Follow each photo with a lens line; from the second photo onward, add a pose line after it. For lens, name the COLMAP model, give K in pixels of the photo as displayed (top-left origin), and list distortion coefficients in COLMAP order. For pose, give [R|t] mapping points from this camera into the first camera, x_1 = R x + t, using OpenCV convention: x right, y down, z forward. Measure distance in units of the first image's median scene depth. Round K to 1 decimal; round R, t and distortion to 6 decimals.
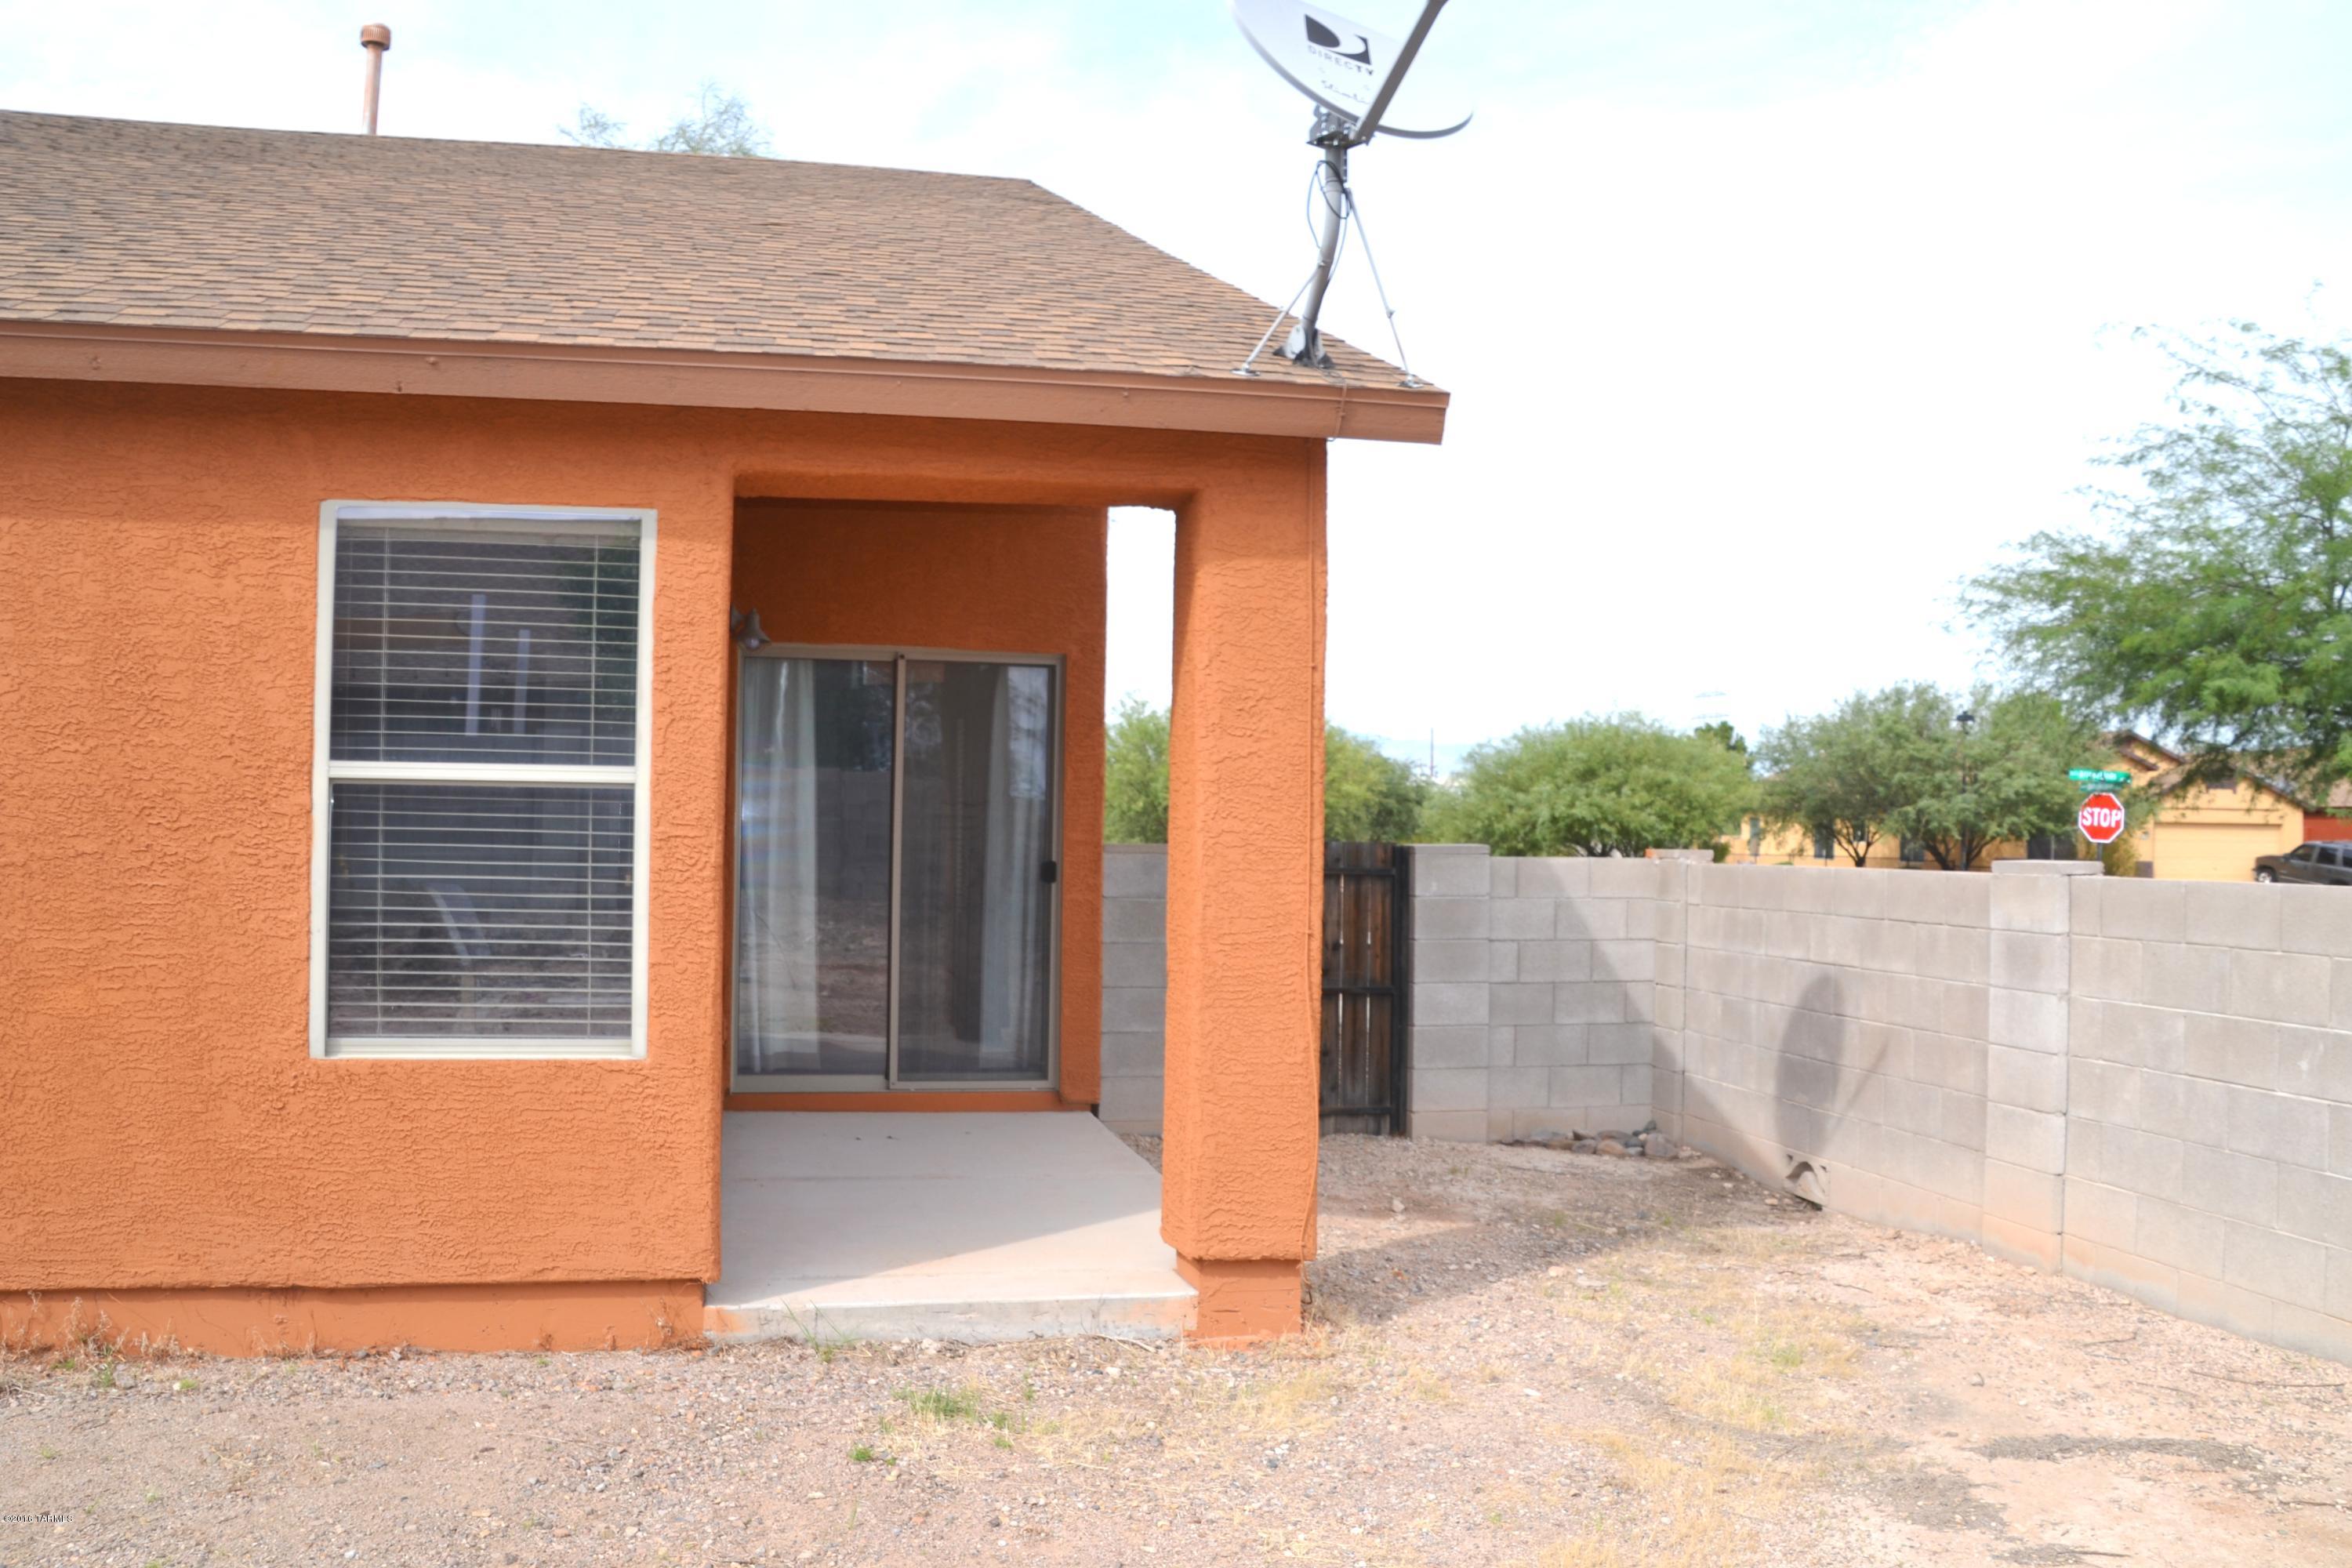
lens RADIAL K [[1878.1, 0, 1163.2], [0, 1878.1, 817.4], [0, 0, 1]] dist [-0.171988, 0.124985]
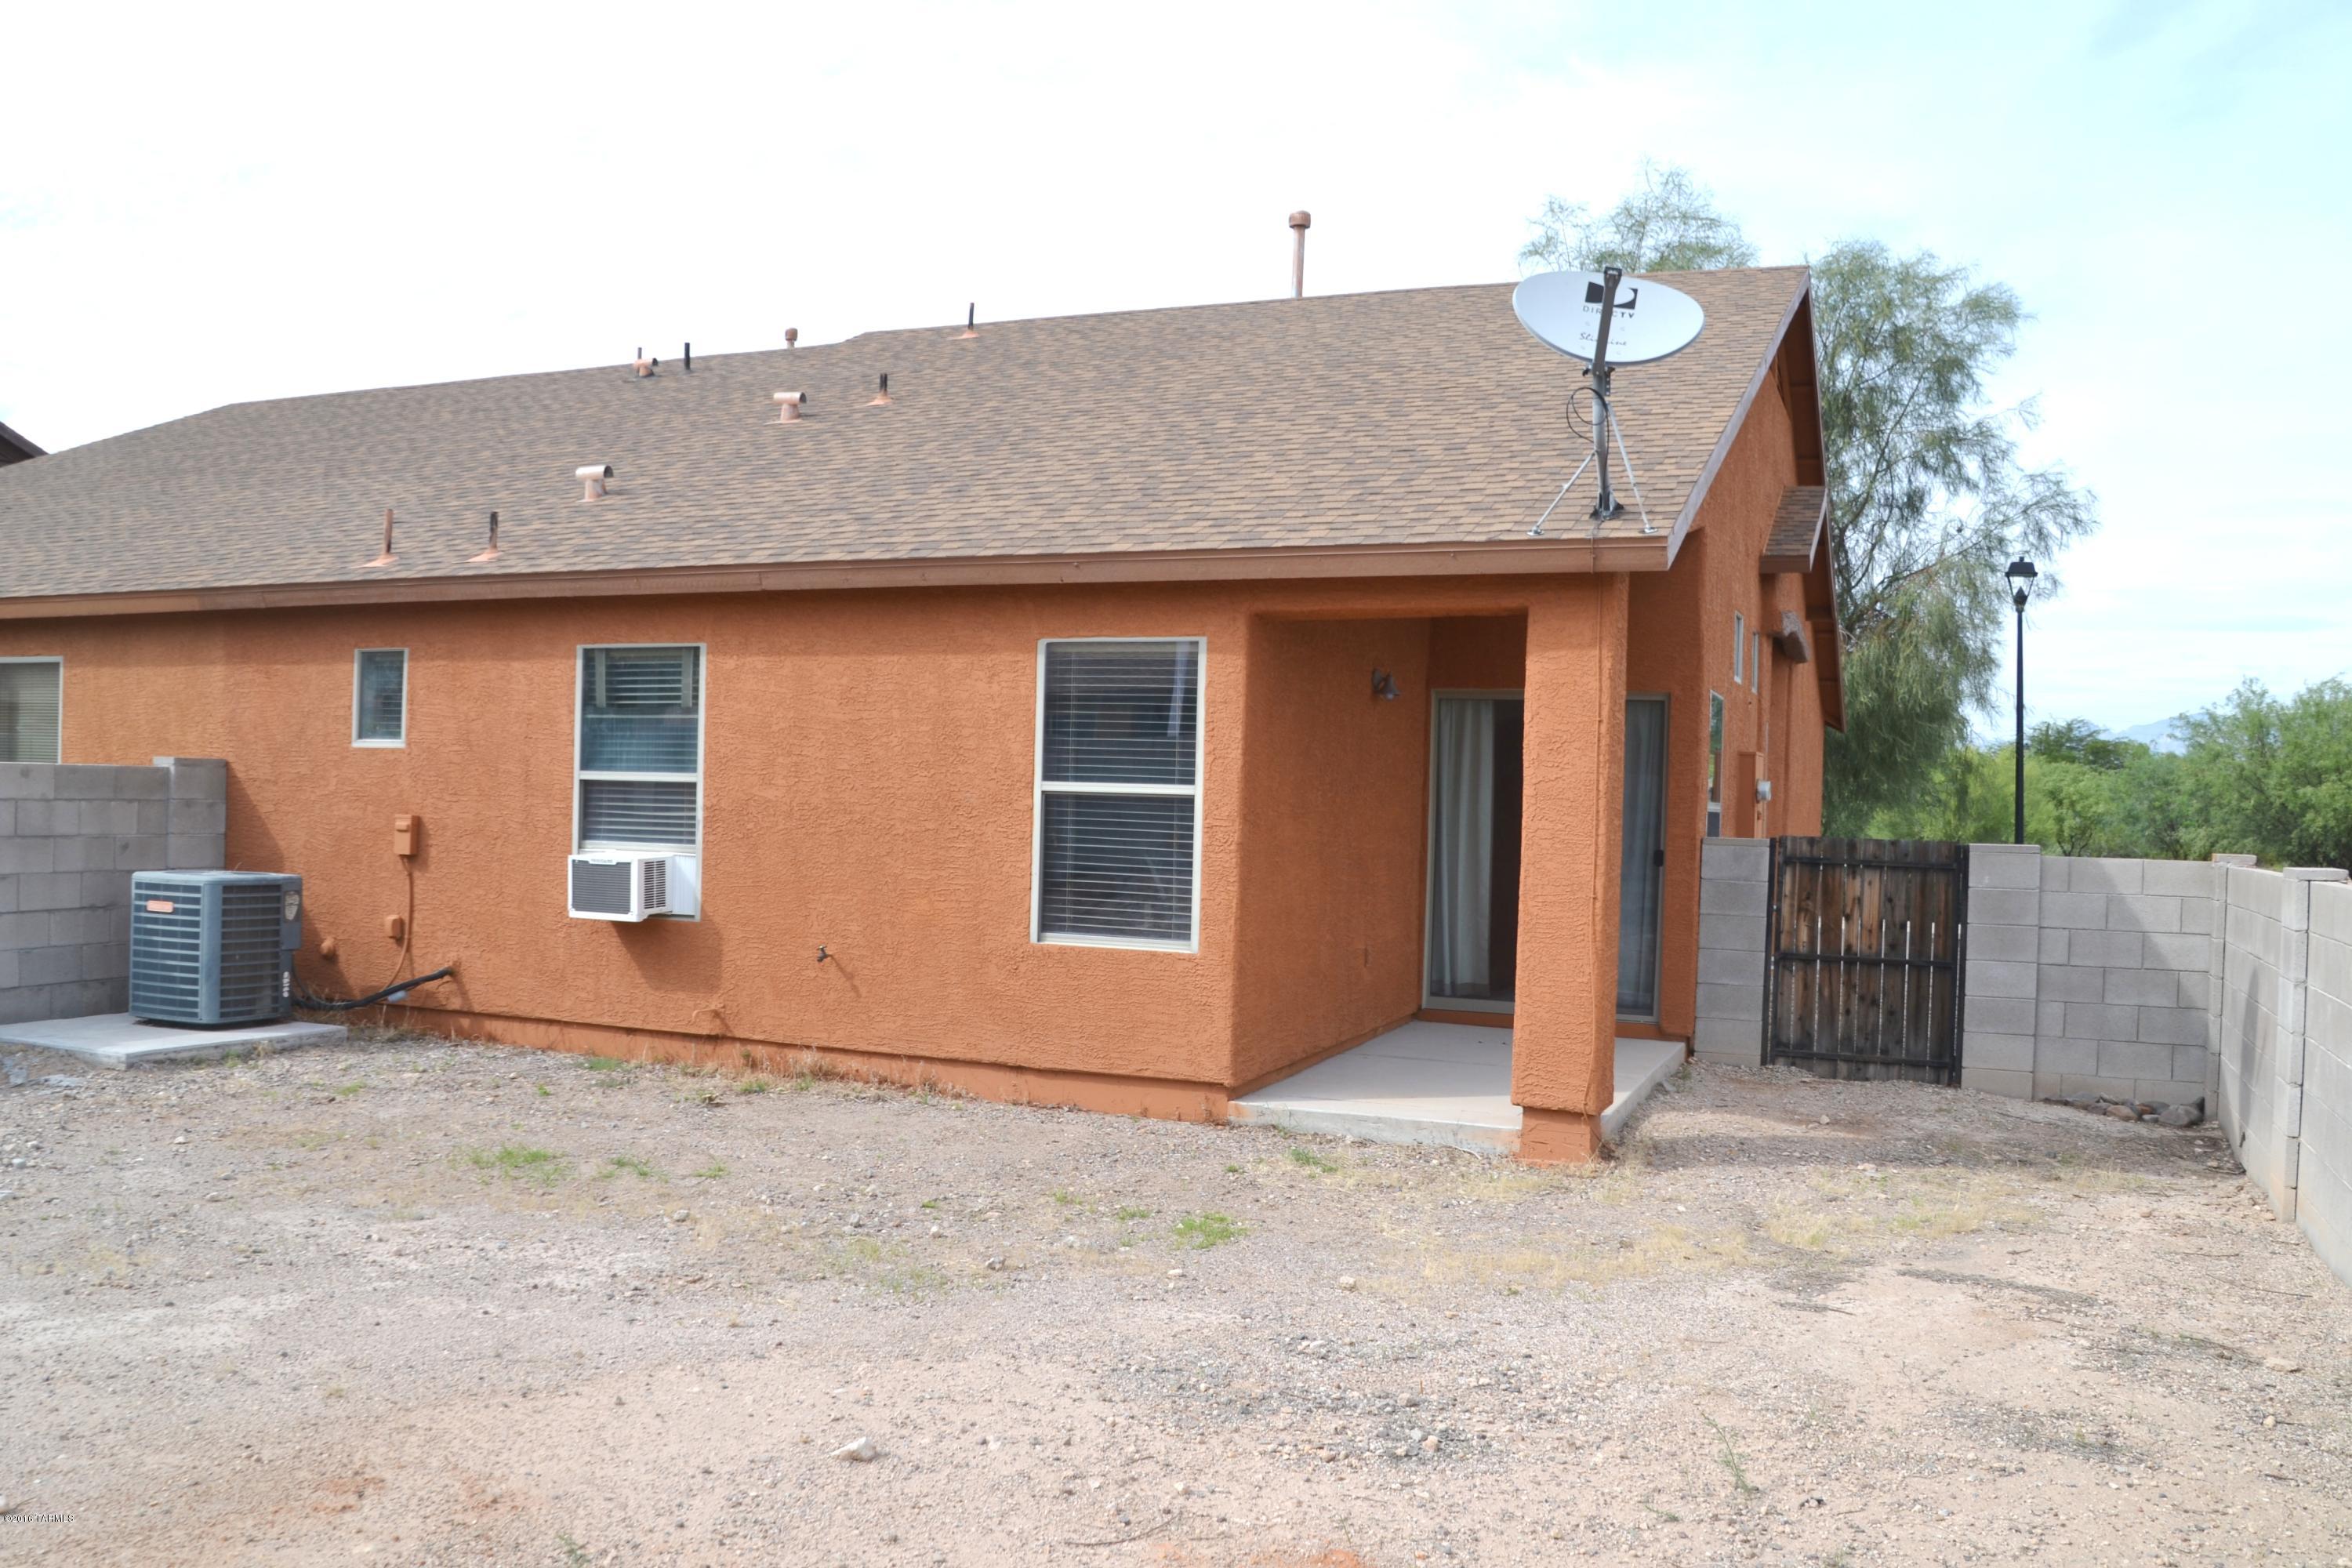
lens RADIAL K [[1881.9, 0, 1169.9], [0, 1881.9, 844.4], [0, 0, 1]] dist [-0.167348, 0.125467]
pose [[0.816093, 0.022796, -0.577470, 0.572697], [-0.010808, 0.999649, 0.024188, -0.011400], [0.577819, -0.013499, 0.816053, -0.364663]]
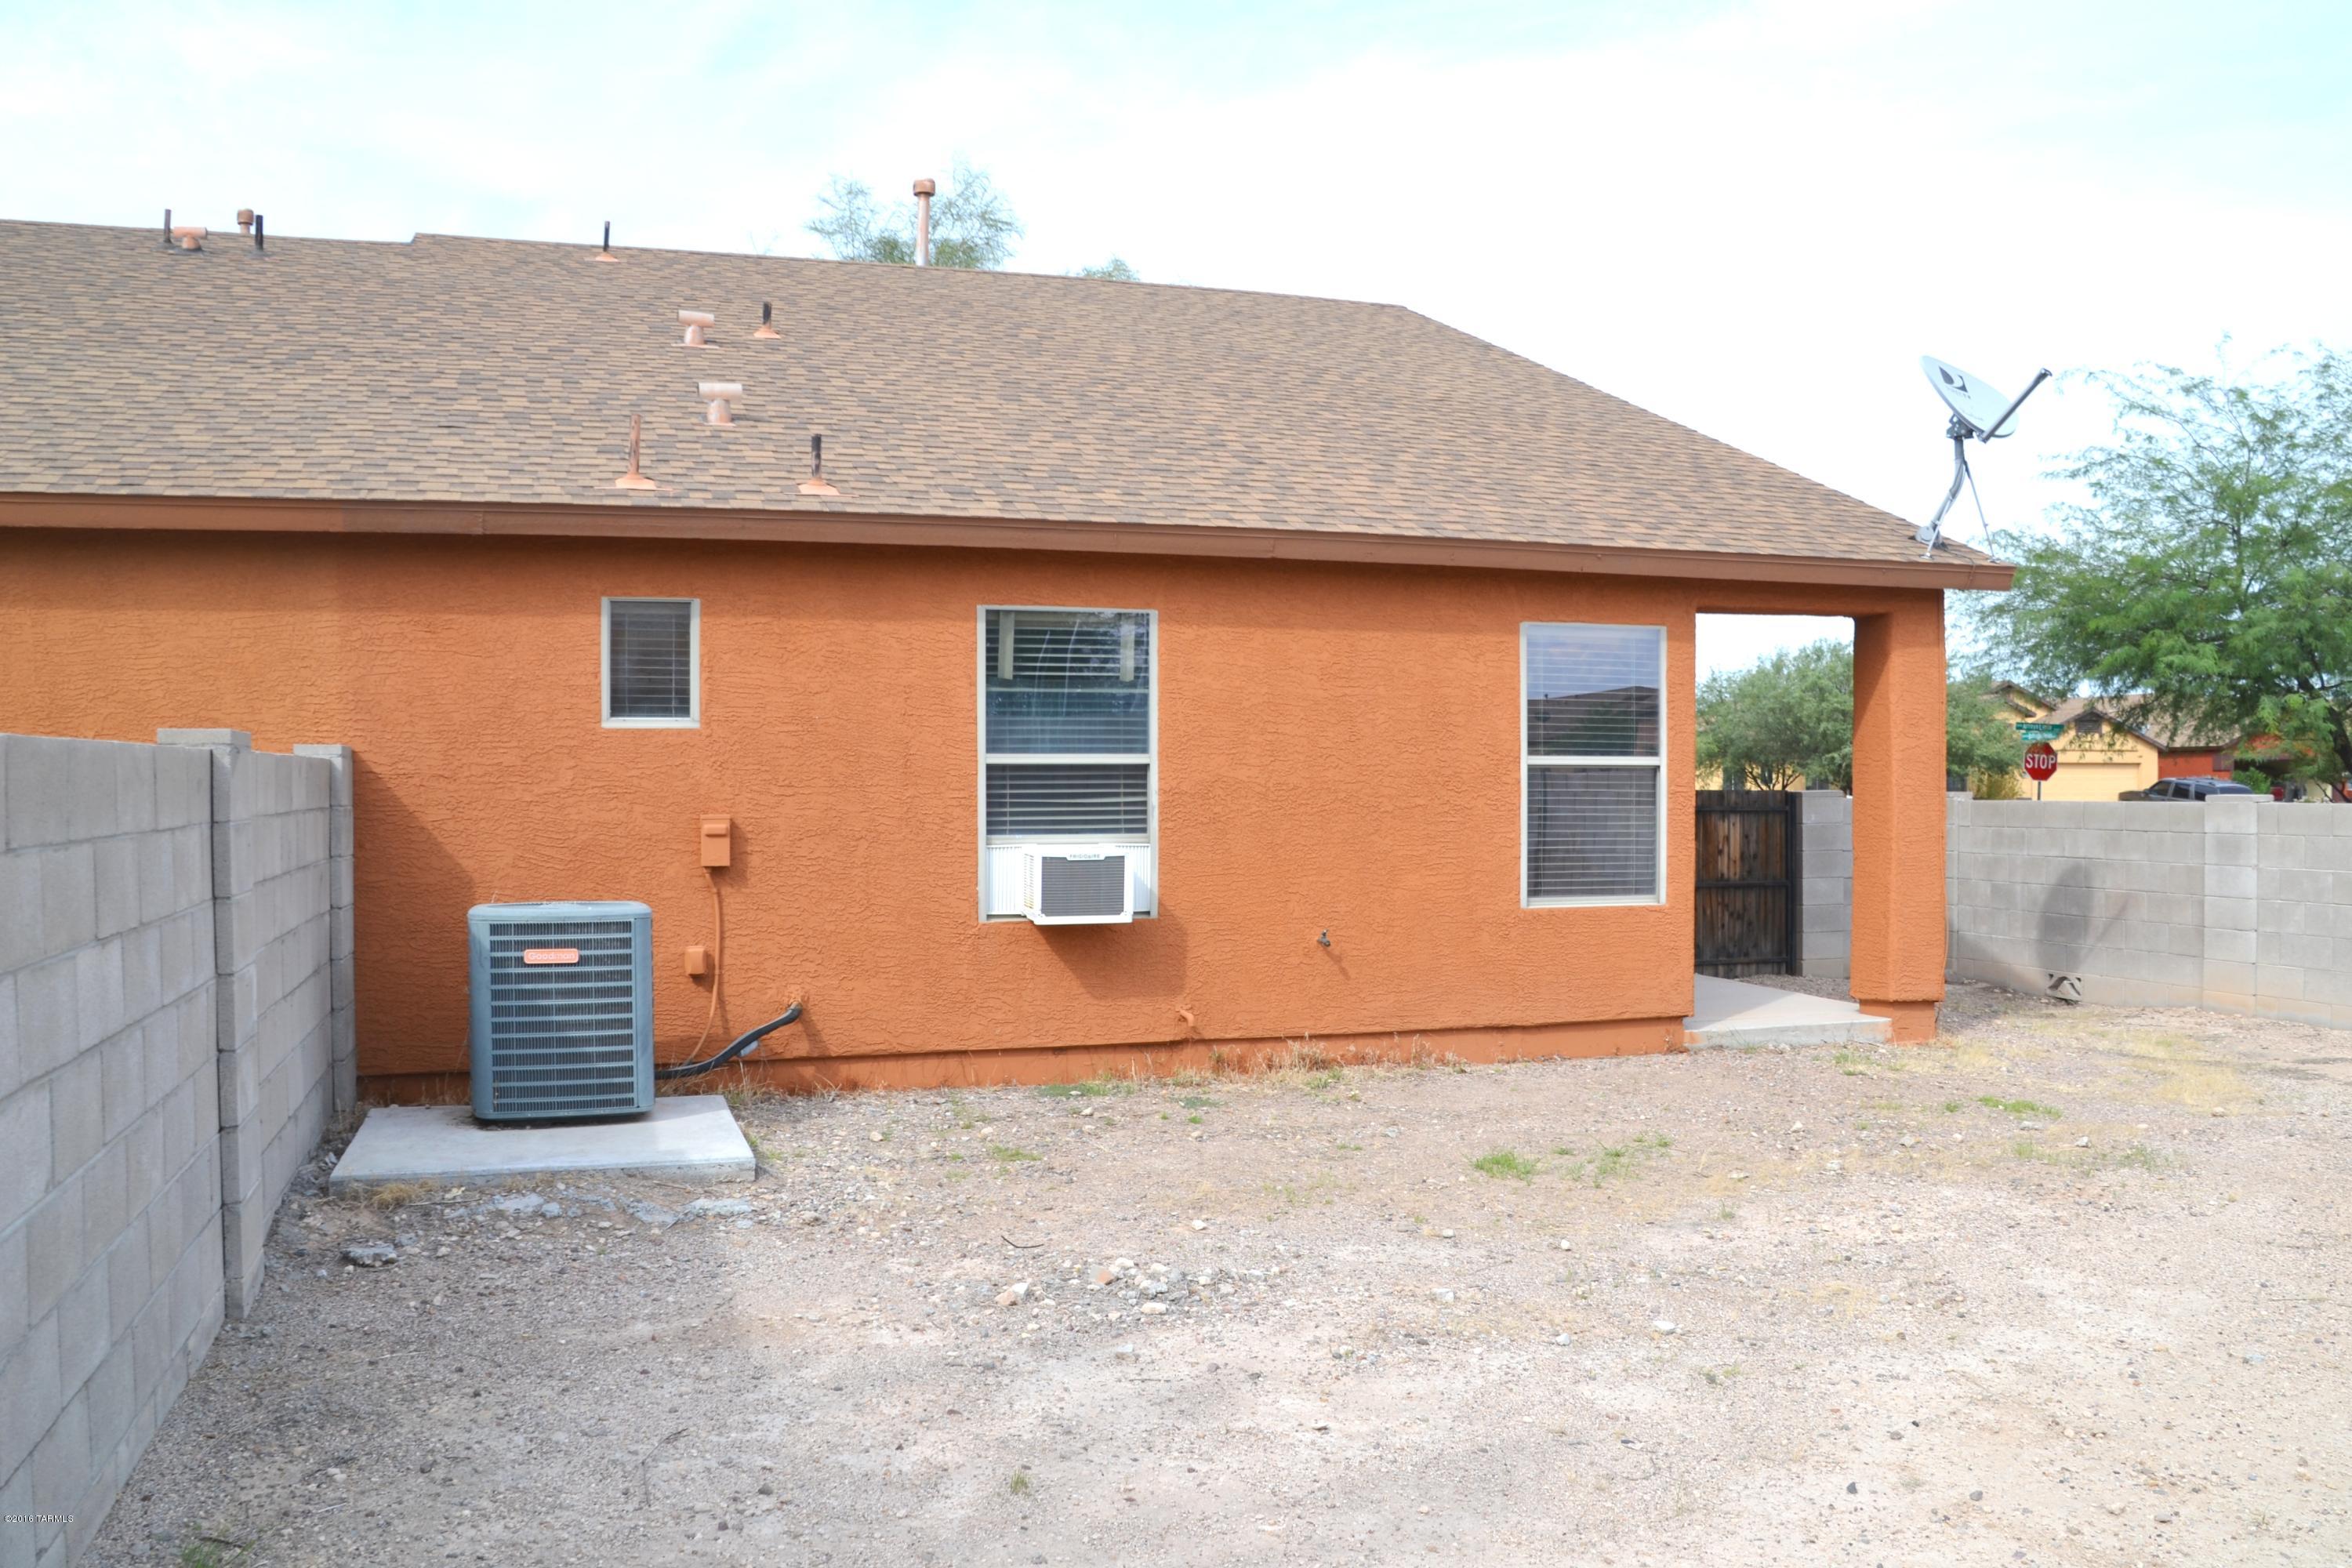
lens RADIAL K [[1878.1, 0, 1163.2], [0, 1878.1, 817.4], [0, 0, 1]] dist [-0.171988, 0.124985]
pose [[0.996185, -0.017503, 0.085498, -0.785461], [0.015269, 0.999527, 0.026709, -0.018883], [-0.085925, -0.025302, 0.995980, -0.742299]]
